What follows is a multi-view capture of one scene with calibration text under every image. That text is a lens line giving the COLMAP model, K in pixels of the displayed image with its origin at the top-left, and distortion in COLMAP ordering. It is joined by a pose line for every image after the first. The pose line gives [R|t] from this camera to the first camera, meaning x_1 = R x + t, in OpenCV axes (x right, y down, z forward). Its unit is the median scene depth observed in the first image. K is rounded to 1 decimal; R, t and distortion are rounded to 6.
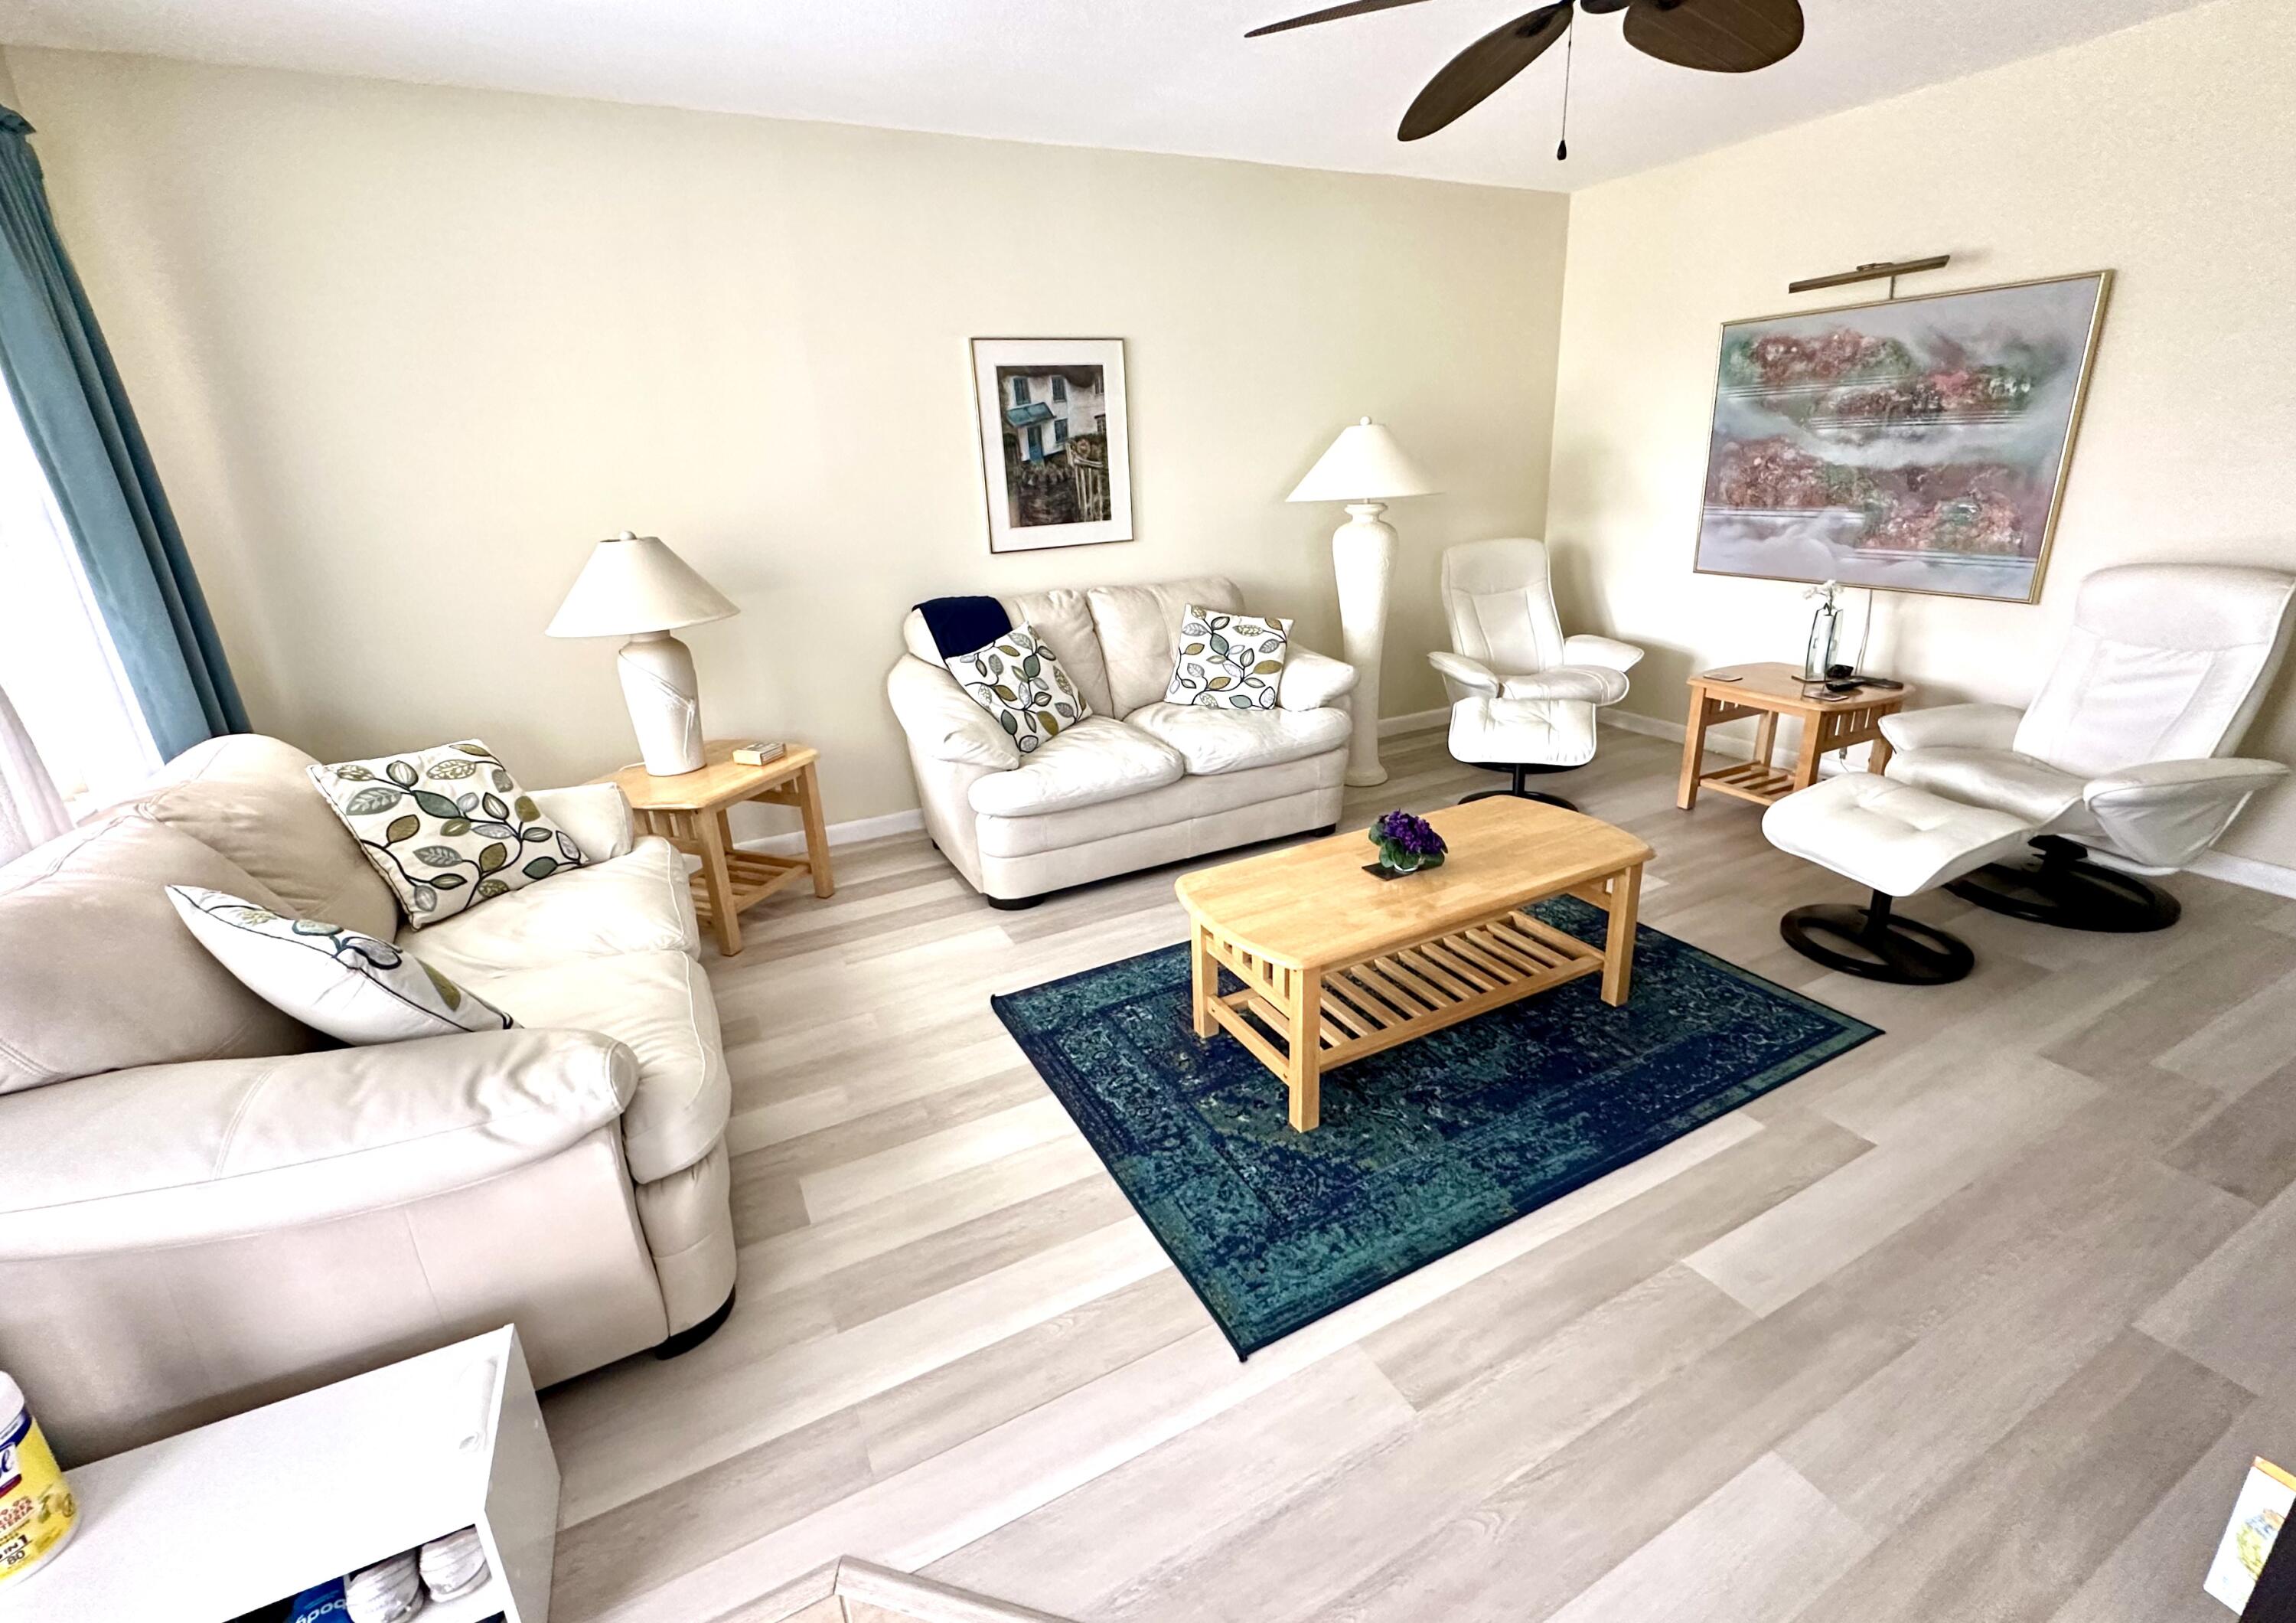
lens RADIAL K [[976.2, 0, 1148.0], [0, 976.2, 811.5], [0, 0, 1]] dist [0.000918, -0.006513]
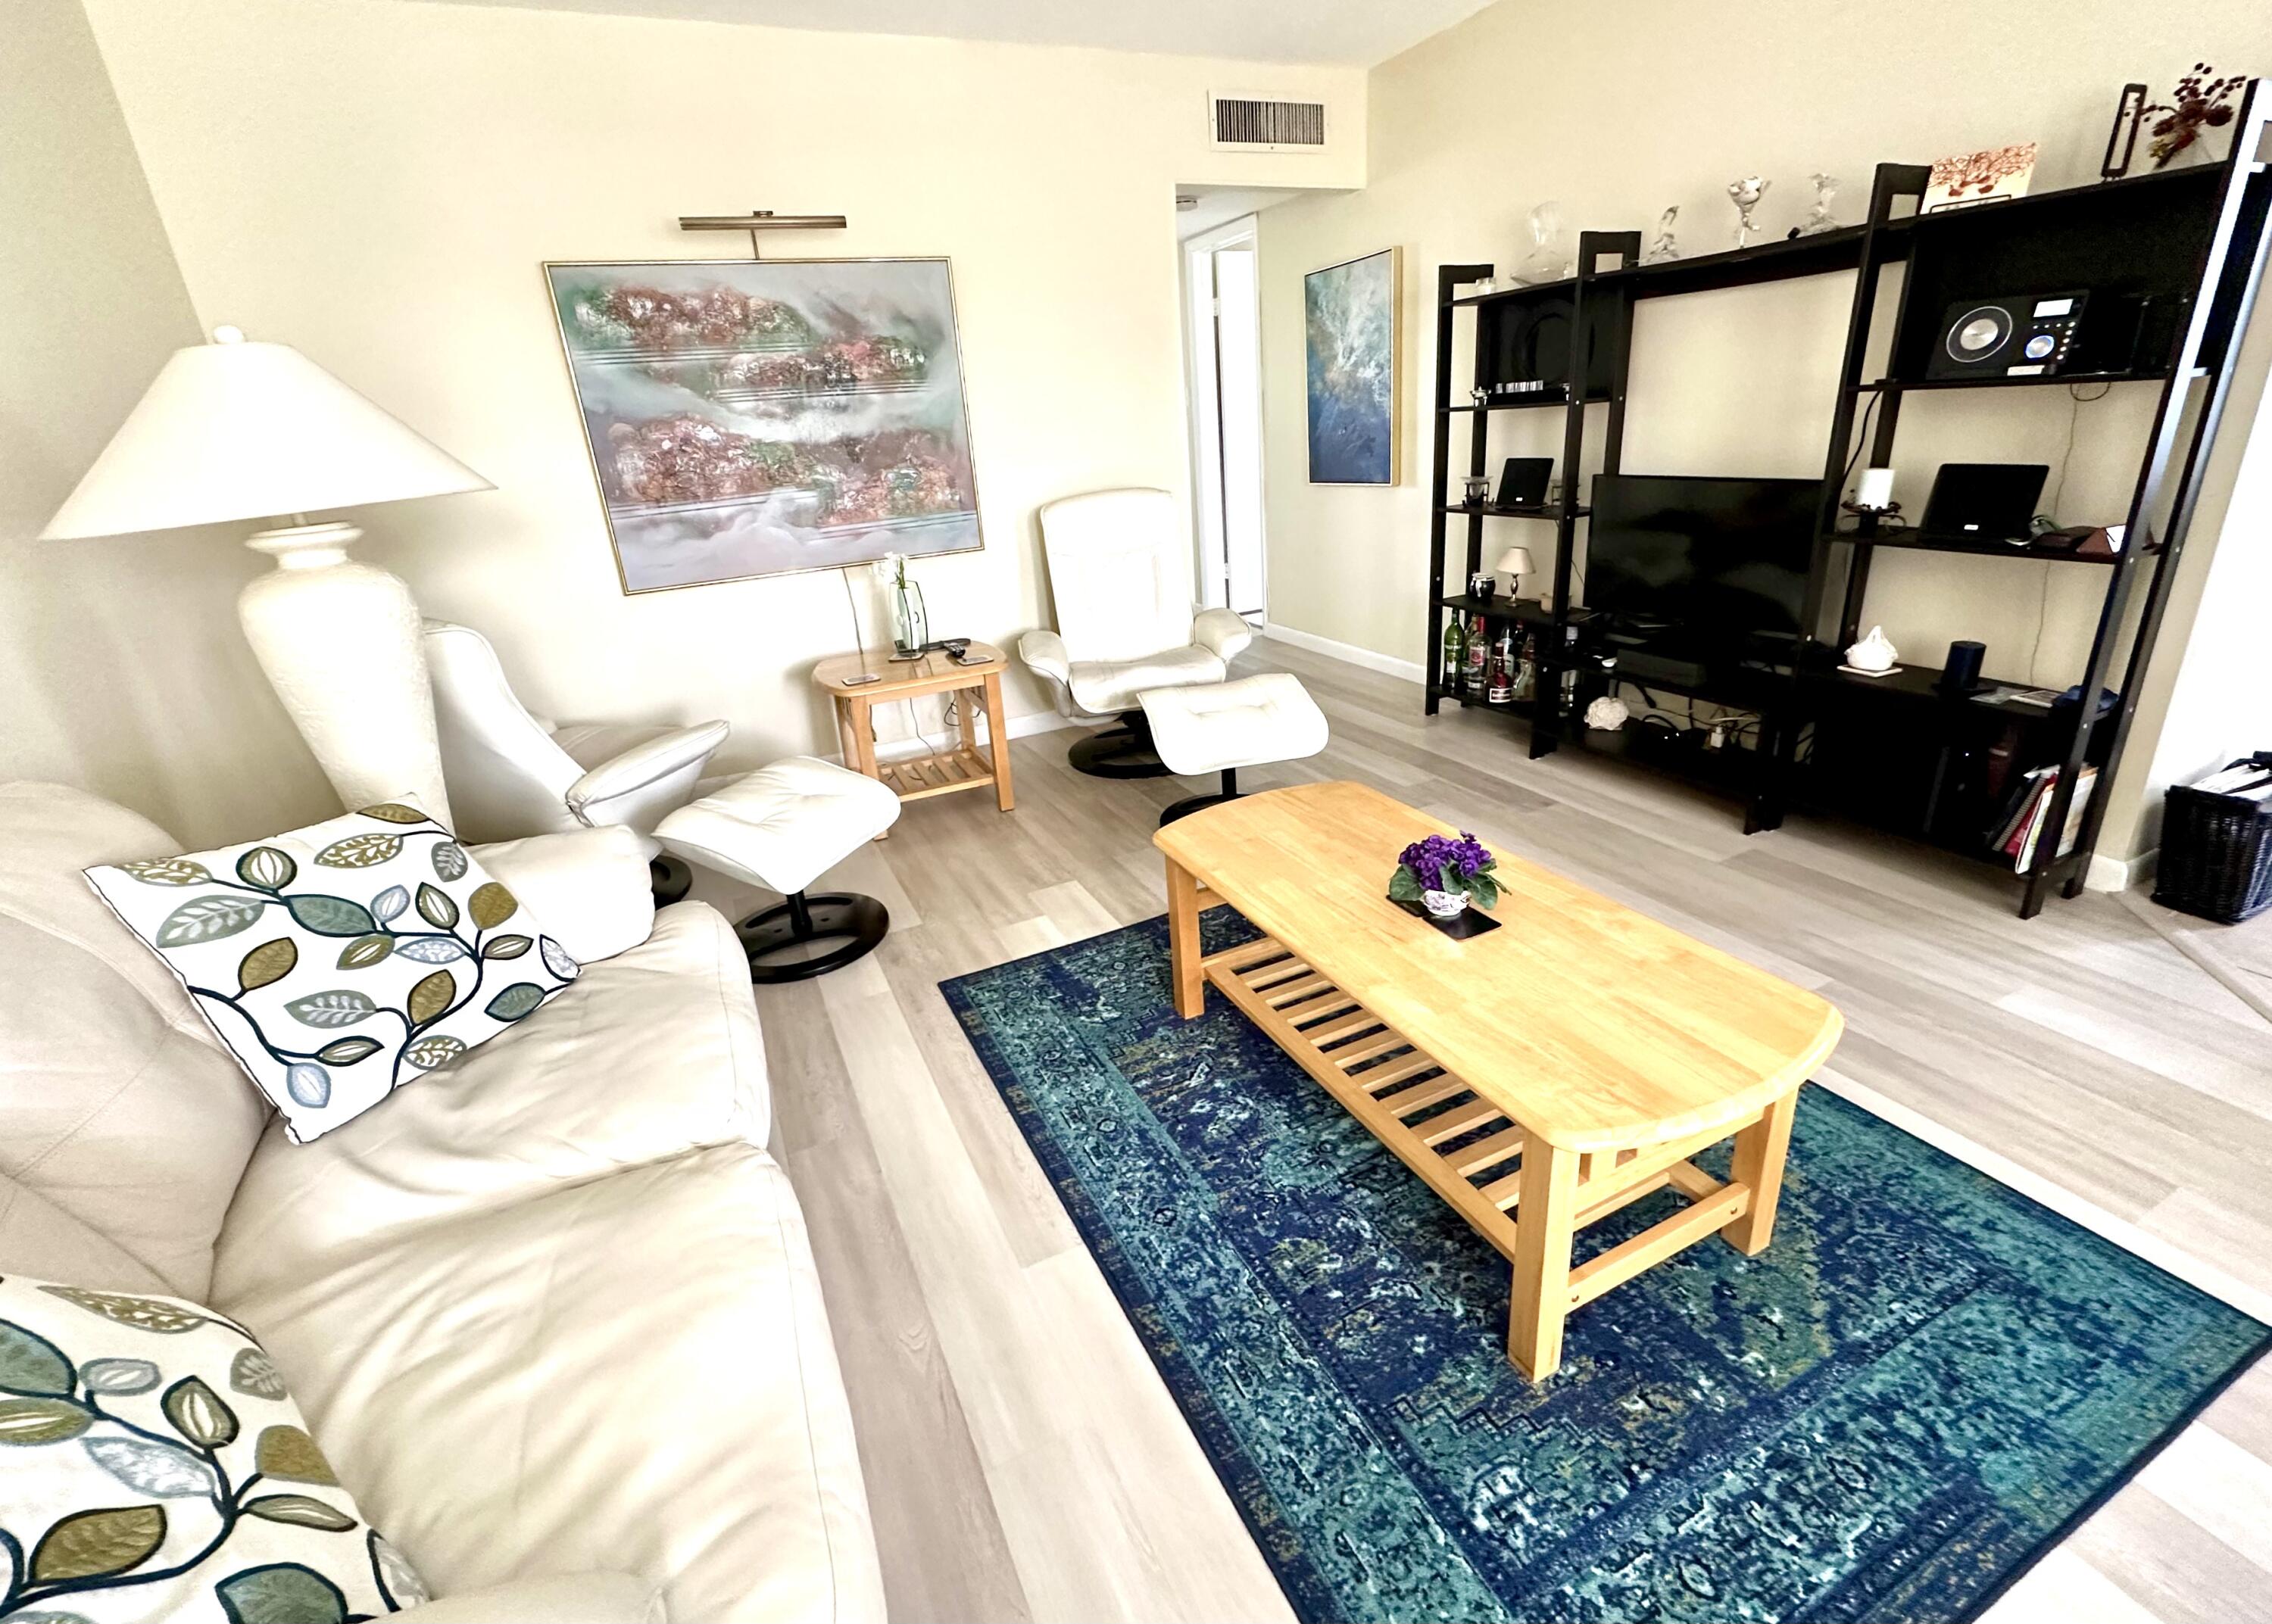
lens RADIAL K [[987.3, 0, 1128.5], [0, 987.3, 787.4], [0, 0, 1]] dist [-0.001996, 0.000074]
pose [[0.030835, -0.316080, 0.948231, -0.256908], [0.411039, 0.868762, 0.276224, -0.205907], [-0.911096, 0.381243, 0.156709, 0.717808]]
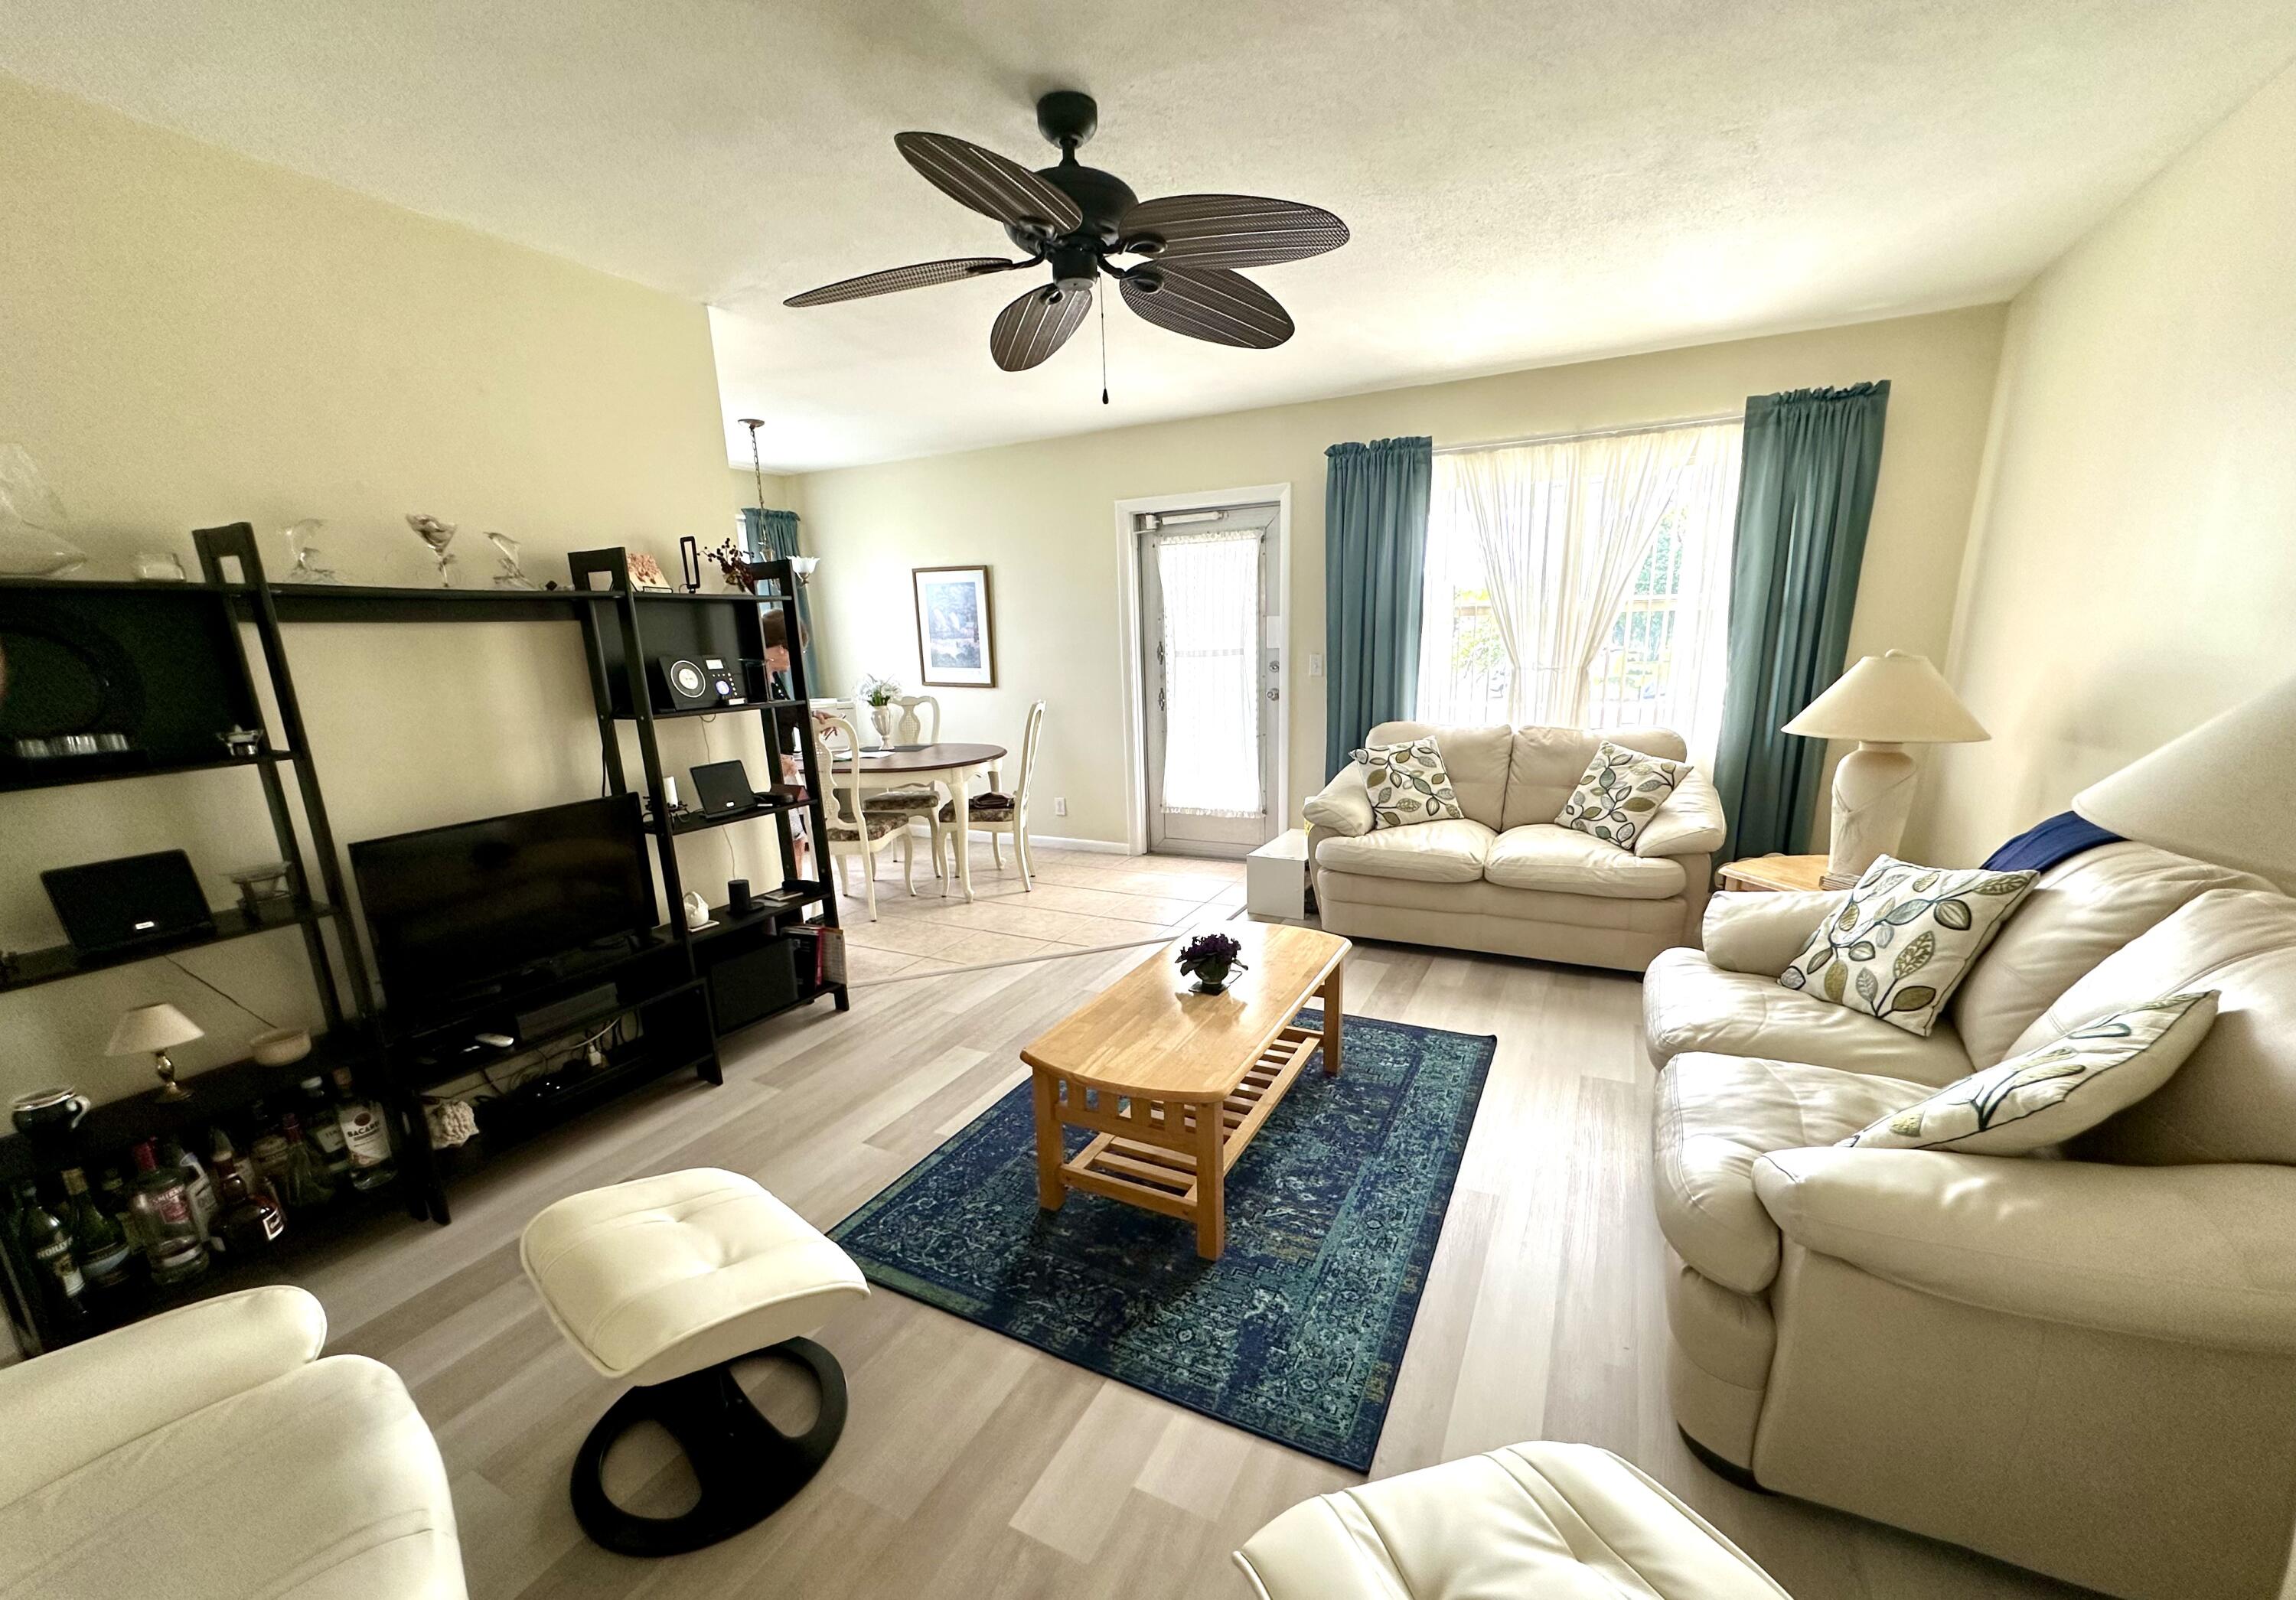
lens RADIAL K [[915.0, 0, 1141.1], [0, 915.0, 892.4], [0, 0, 1]] dist [0.000661, 0.000135]
pose [[-0.806013, 0.230896, -0.545005, 0.604112], [-0.140030, 0.820252, 0.554598, -0.415506], [0.575096, 0.523330, -0.628801, 1.063046]]
